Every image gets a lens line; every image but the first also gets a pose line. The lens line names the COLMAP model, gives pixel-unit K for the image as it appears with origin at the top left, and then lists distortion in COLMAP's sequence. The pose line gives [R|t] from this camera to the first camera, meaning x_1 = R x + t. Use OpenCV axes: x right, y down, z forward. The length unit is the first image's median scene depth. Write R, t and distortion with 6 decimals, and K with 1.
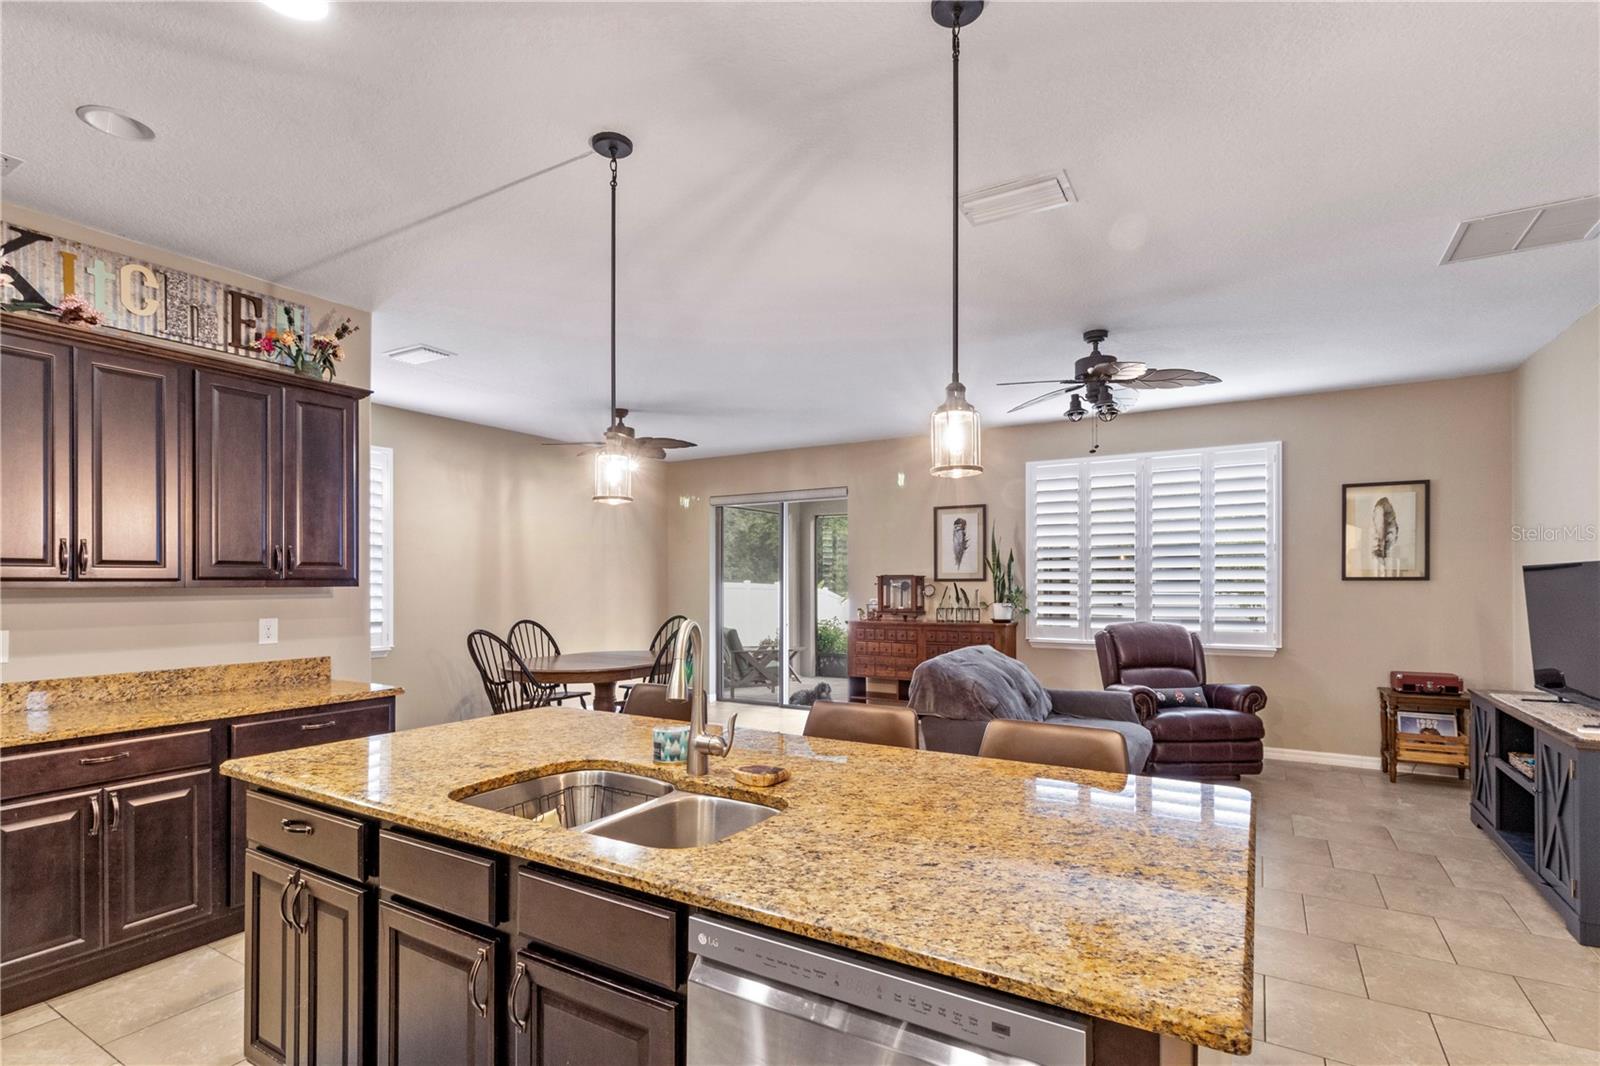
lens RADIAL K [[759.9, 0, 802.3], [0, 759.9, 581.0], [0, 0, 1]] dist [0.002744, 0.000484]
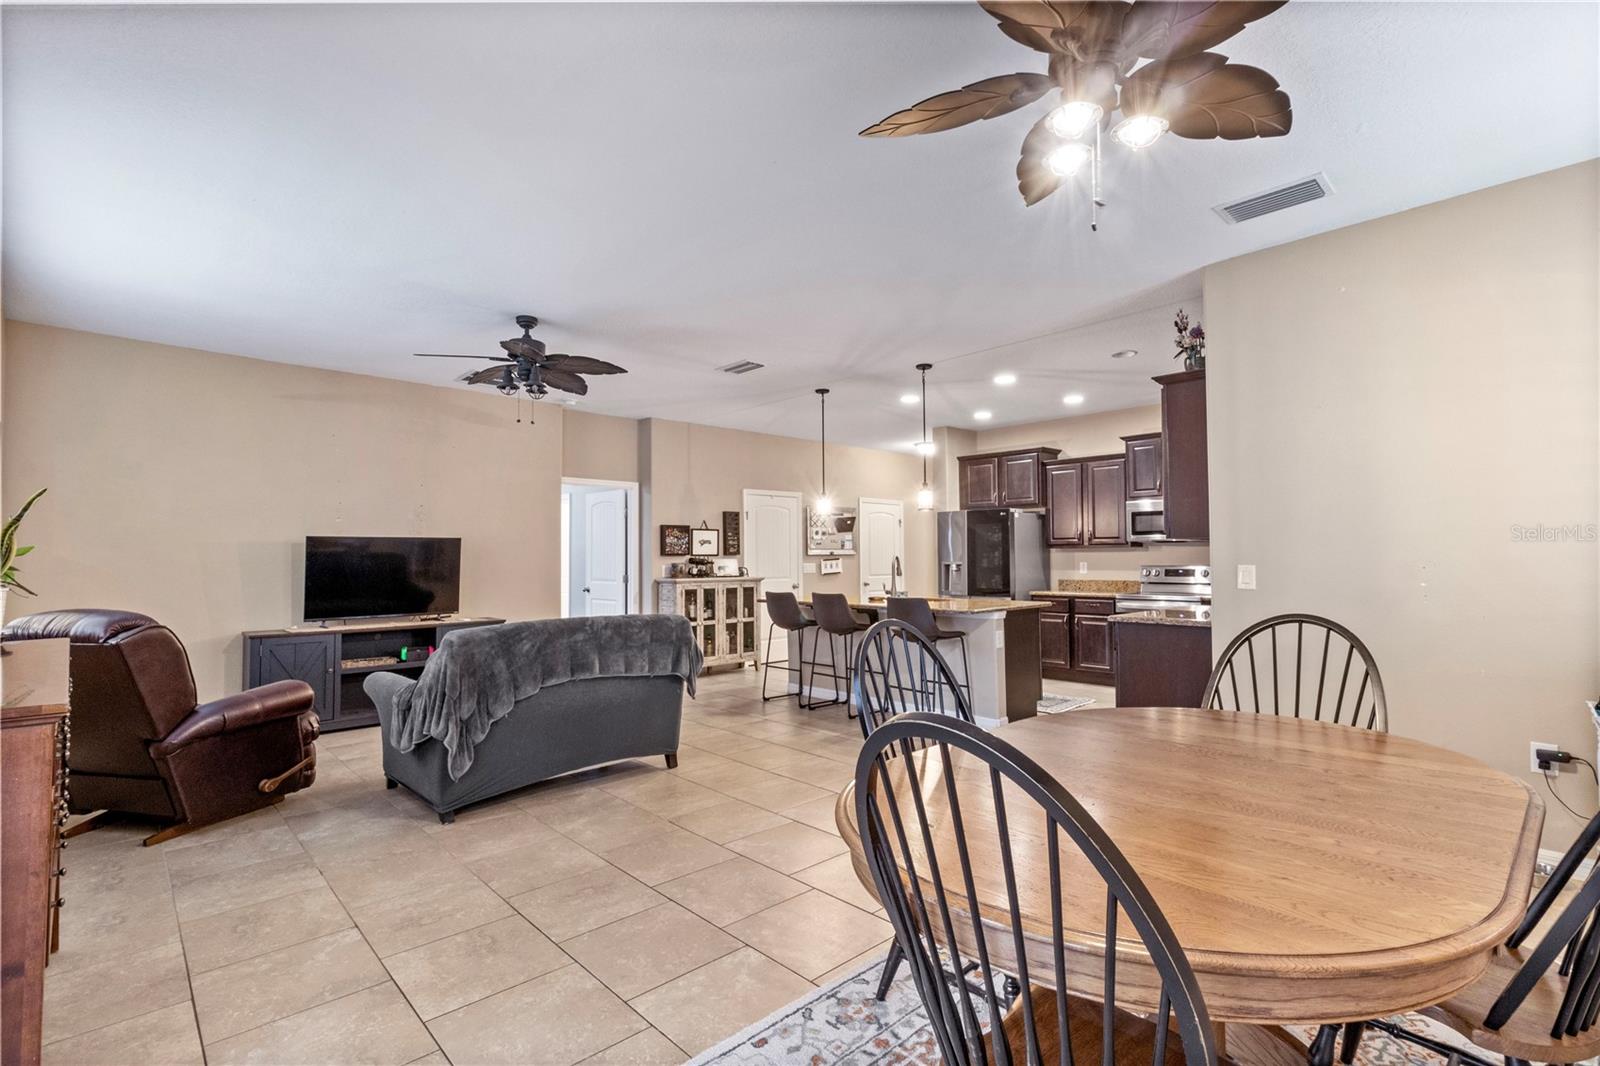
lens RADIAL K [[738.0, 0, 806.2], [0, 738.0, 533.9], [0, 0, 1]] dist [0.002602, 0.000478]
pose [[-0.961754, 0.017513, 0.273355, -0.370776], [0.007861, 0.999308, -0.036365, 0.039310], [-0.273803, -0.032825, -0.961226, 2.387253]]
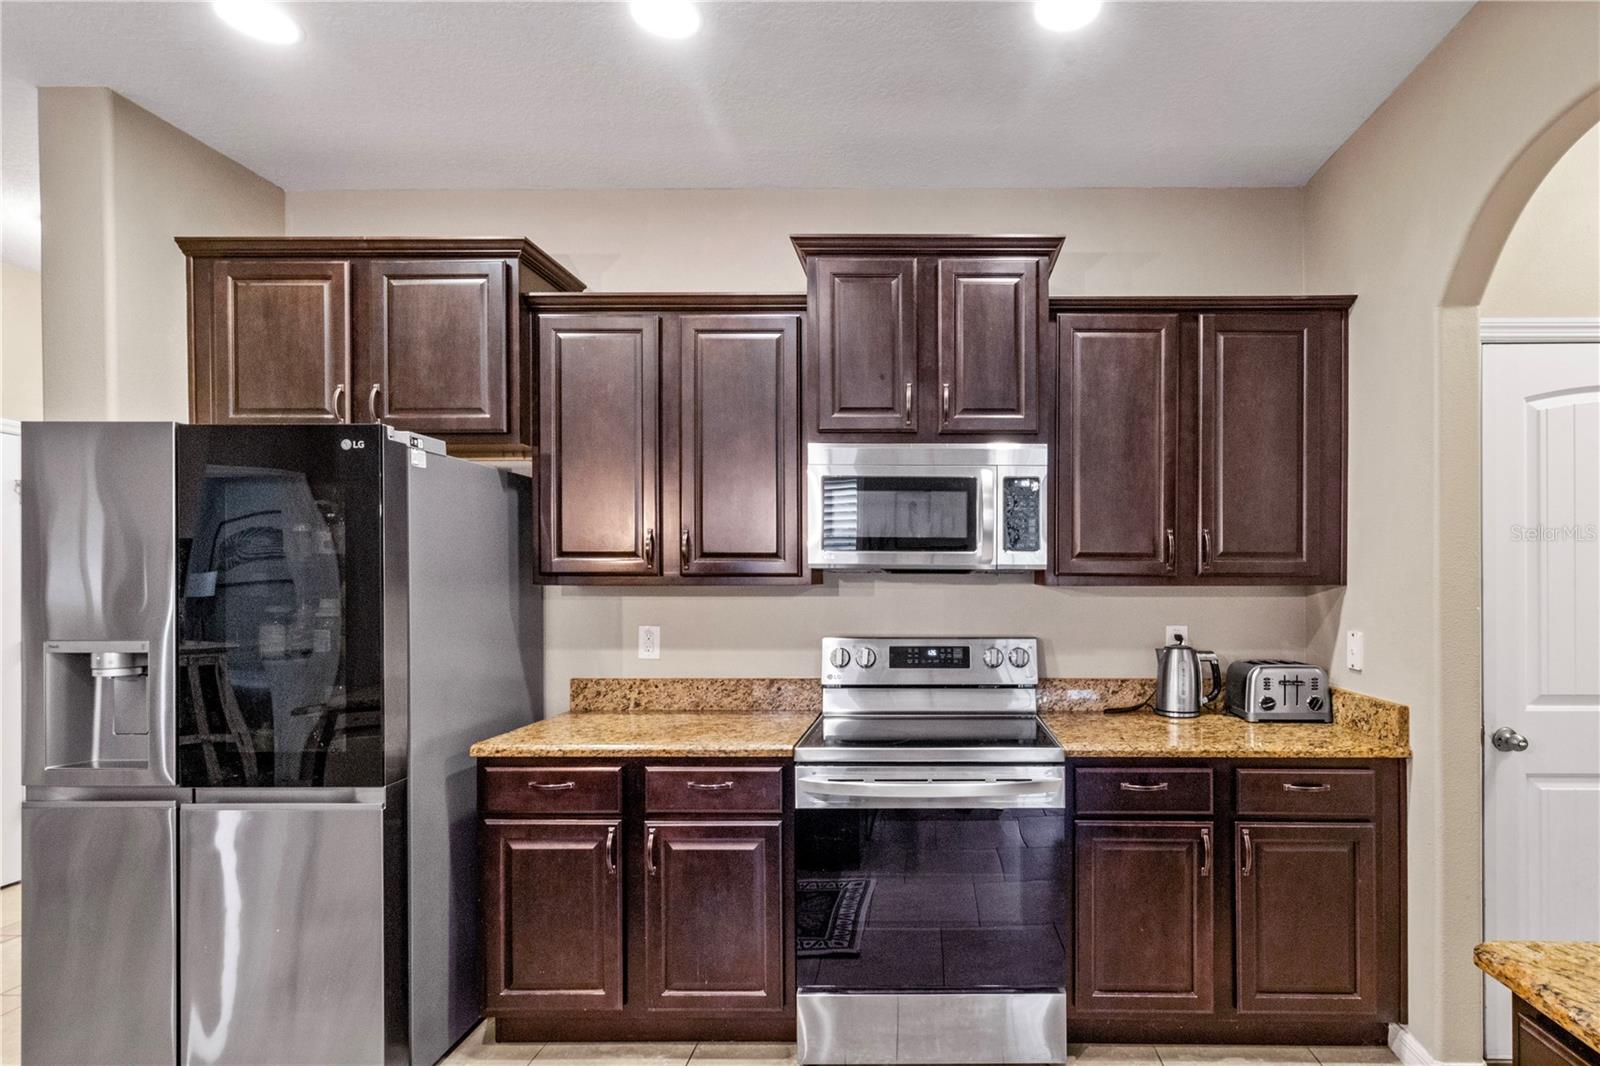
lens RADIAL K [[785.2, 0, 926.1], [0, 785.2, 585.3], [0, 0, 1]] dist [0.001687, 0.001146]
pose [[-0.861344, 0.007907, -0.507961, -0.402260], [0.004168, 0.999955, 0.008498, 0.002098], [0.508005, 0.005202, -0.861338, 0.798092]]
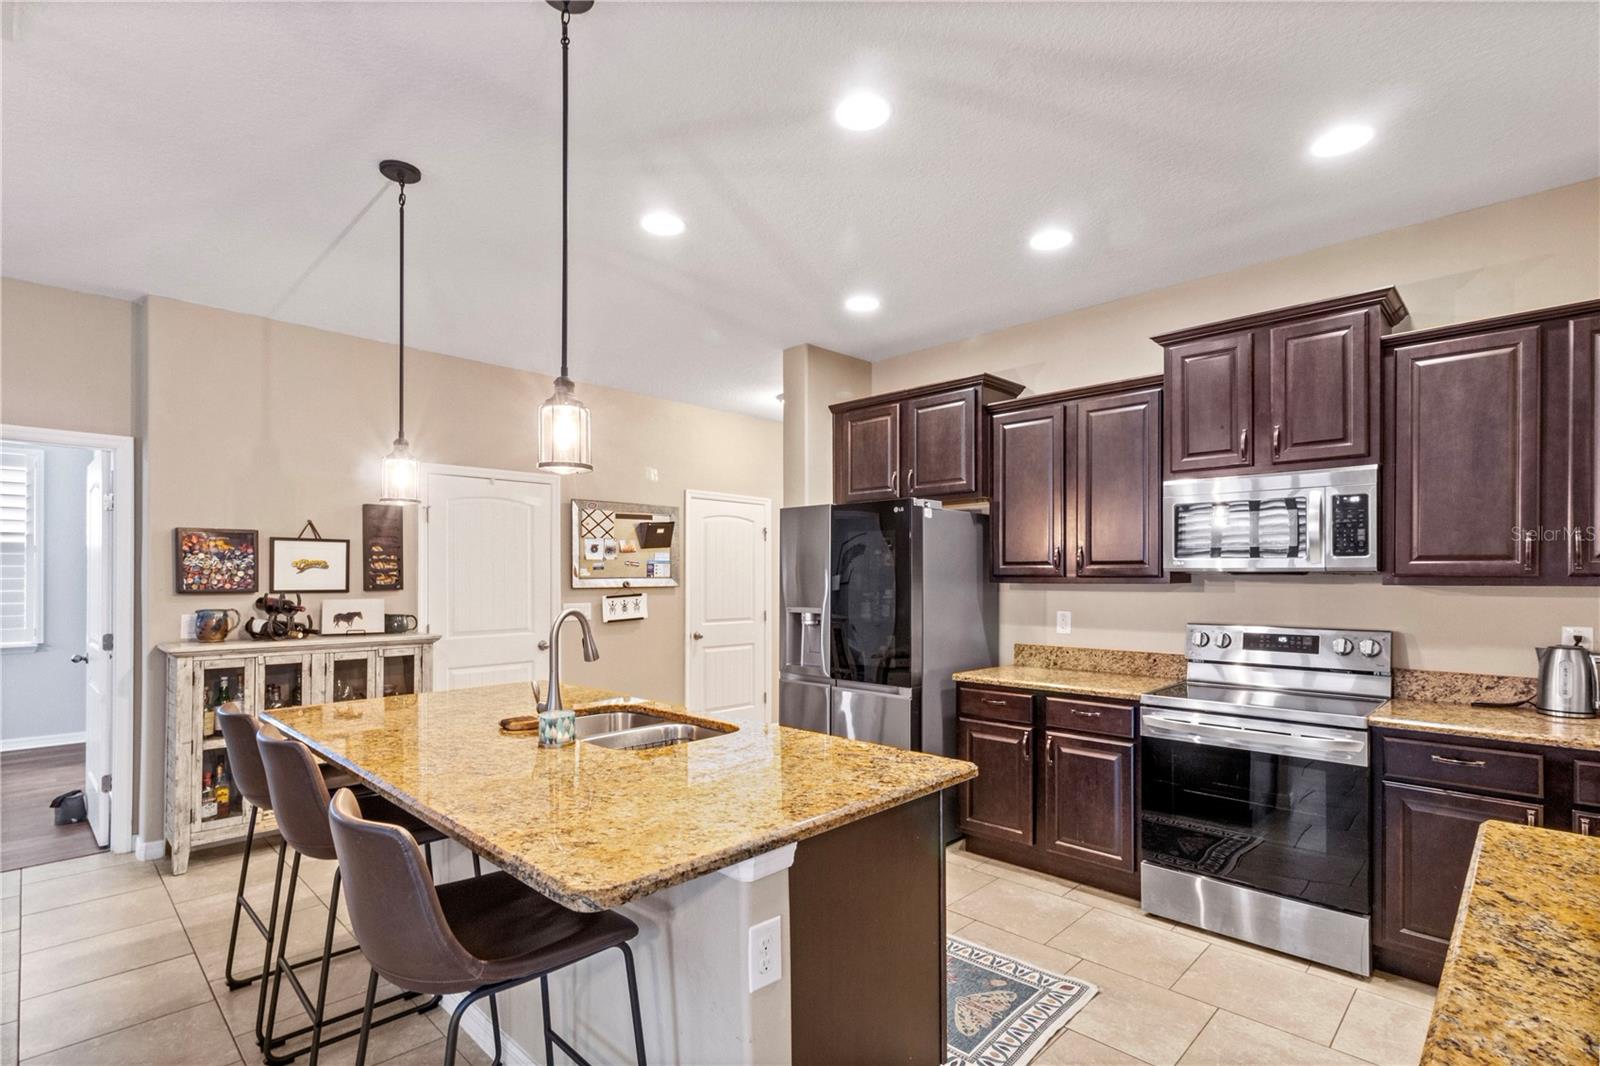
lens RADIAL K [[757.9, 0, 807.5], [0, 757.9, 576.4], [0, 0, 1]] dist [-0.000808, -0.000460]
pose [[-0.973591, 0.003474, 0.228271, -0.452940], [0.002379, 0.999984, -0.005073, 0.002479], [-0.228285, -0.004396, -0.973584, 1.164175]]
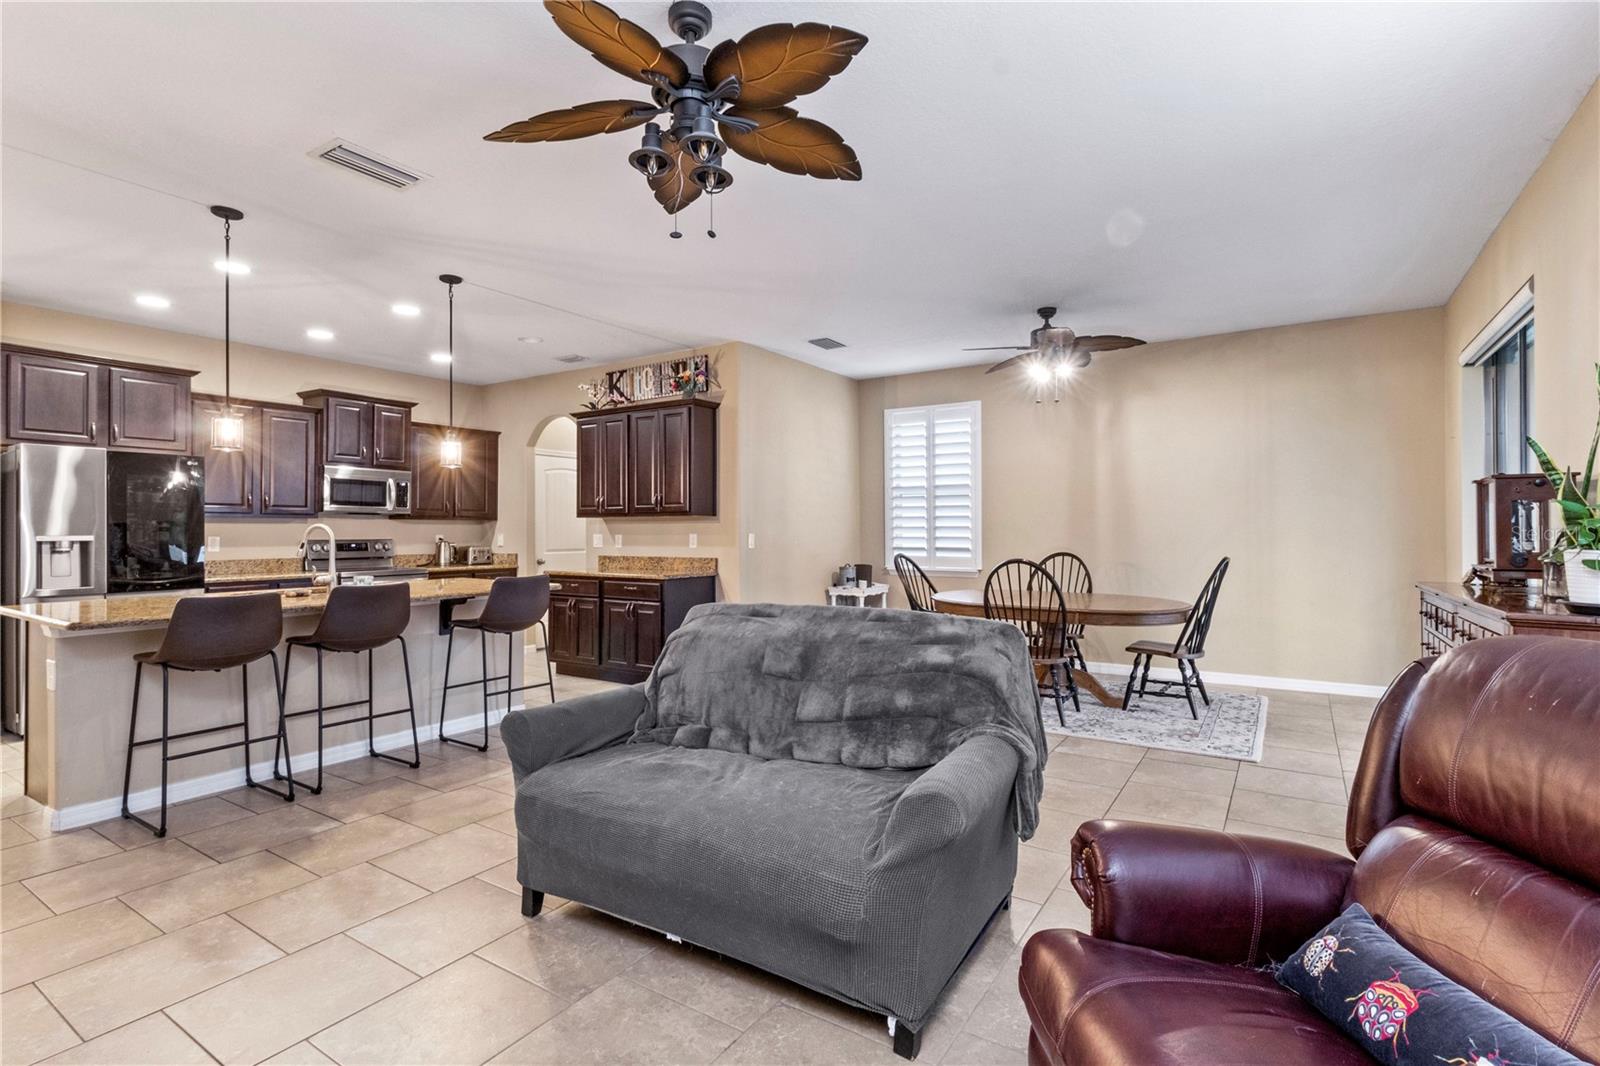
lens RADIAL K [[751.9, 0, 802.5], [0, 751.9, 530.0], [0, 0, 1]] dist [0.001676, 0.000381]
pose [[-0.034840, 0.003330, -0.999387, 1.121163], [0.004668, 0.999984, 0.003170, 0.036087], [0.999382, -0.004555, -0.034855, 1.362366]]
